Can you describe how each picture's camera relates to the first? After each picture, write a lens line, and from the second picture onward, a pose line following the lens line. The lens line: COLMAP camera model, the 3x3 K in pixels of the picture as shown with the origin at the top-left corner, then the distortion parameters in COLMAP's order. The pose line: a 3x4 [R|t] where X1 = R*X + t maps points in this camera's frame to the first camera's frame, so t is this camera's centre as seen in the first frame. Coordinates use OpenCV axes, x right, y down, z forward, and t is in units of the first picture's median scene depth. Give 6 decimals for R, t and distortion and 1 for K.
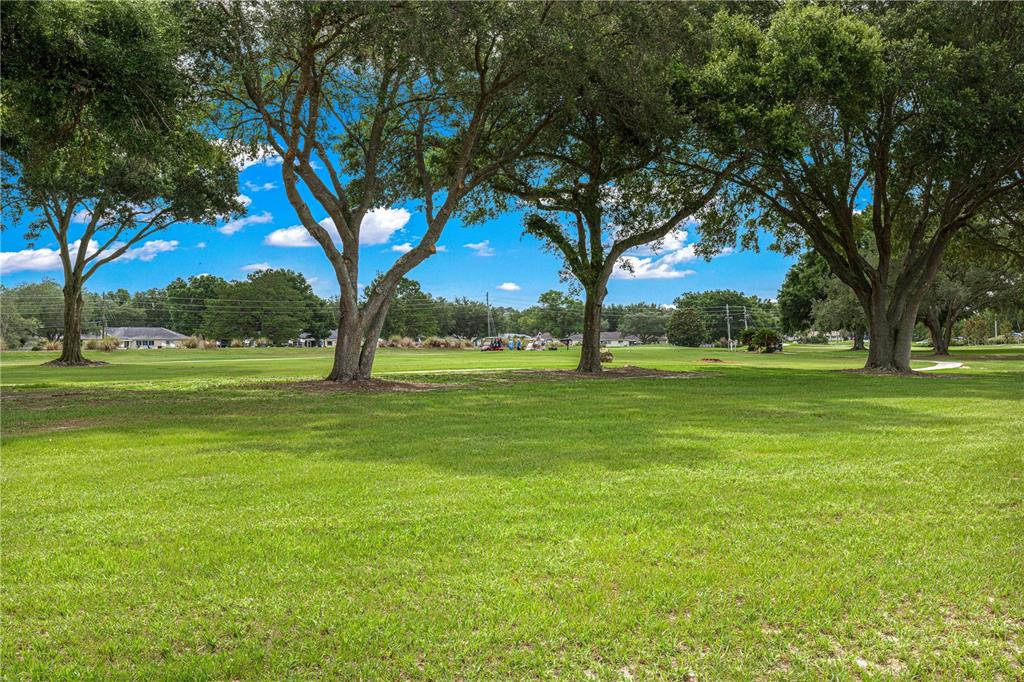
lens RADIAL K [[998.5, 0, 516.1], [0, 998.5, 341.8], [0, 0, 1]] dist [0.014461, 0.000000]
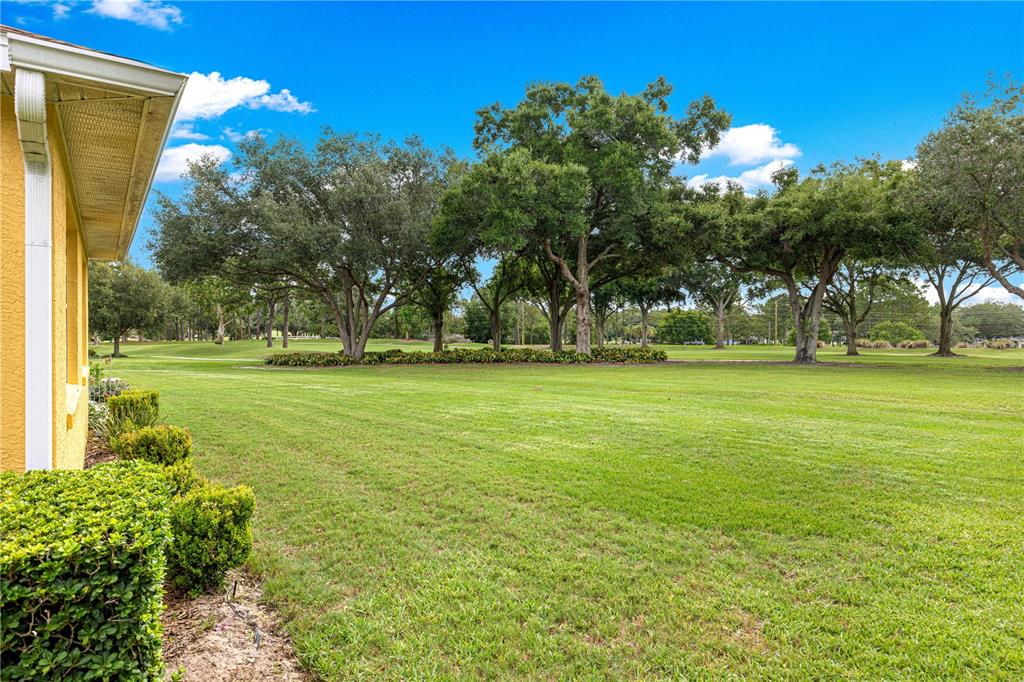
lens RADIAL K [[629.0, 0, 510.7], [0, 629.0, 334.5], [0, 0, 1]] dist [0.004705, -0.002506]
pose [[0.443574, 0.002398, -0.896235, 0.236673], [-0.011202, 0.999933, -0.002868, -0.004084], [0.896168, 0.011312, 0.443571, -0.221294]]
